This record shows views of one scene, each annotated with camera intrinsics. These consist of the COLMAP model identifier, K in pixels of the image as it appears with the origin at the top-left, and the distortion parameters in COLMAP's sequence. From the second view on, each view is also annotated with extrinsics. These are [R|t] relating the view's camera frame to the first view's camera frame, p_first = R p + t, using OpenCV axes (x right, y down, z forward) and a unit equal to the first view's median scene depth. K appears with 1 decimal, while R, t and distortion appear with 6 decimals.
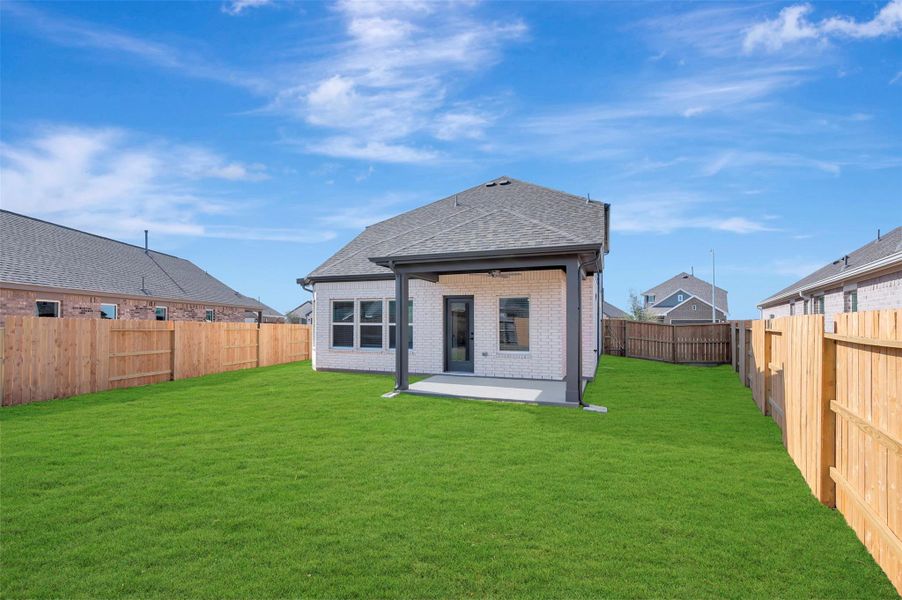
lens RADIAL K [[374.2, 0, 451.4], [0, 374.2, 296.2], [0, 0, 1]] dist [0.003955, 0.000190]
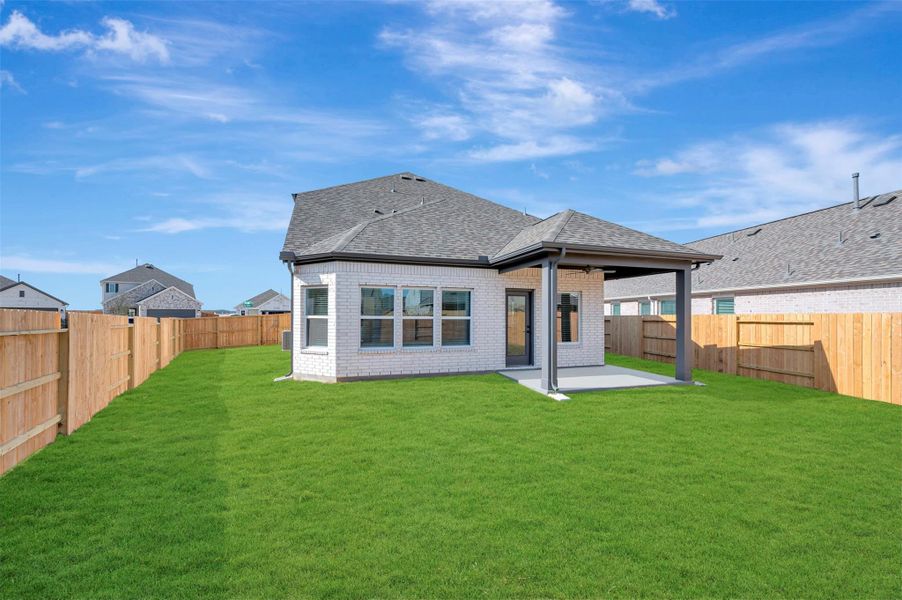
lens RADIAL K [[356.8, 0, 460.7], [0, 356.8, 291.9], [0, 0, 1]] dist [-0.000008, -0.000120]
pose [[0.794893, 0.037039, 0.605618, -0.619063], [-0.045243, 0.998975, -0.001714, 0.014589], [-0.605060, -0.026037, 0.795754, 0.313649]]
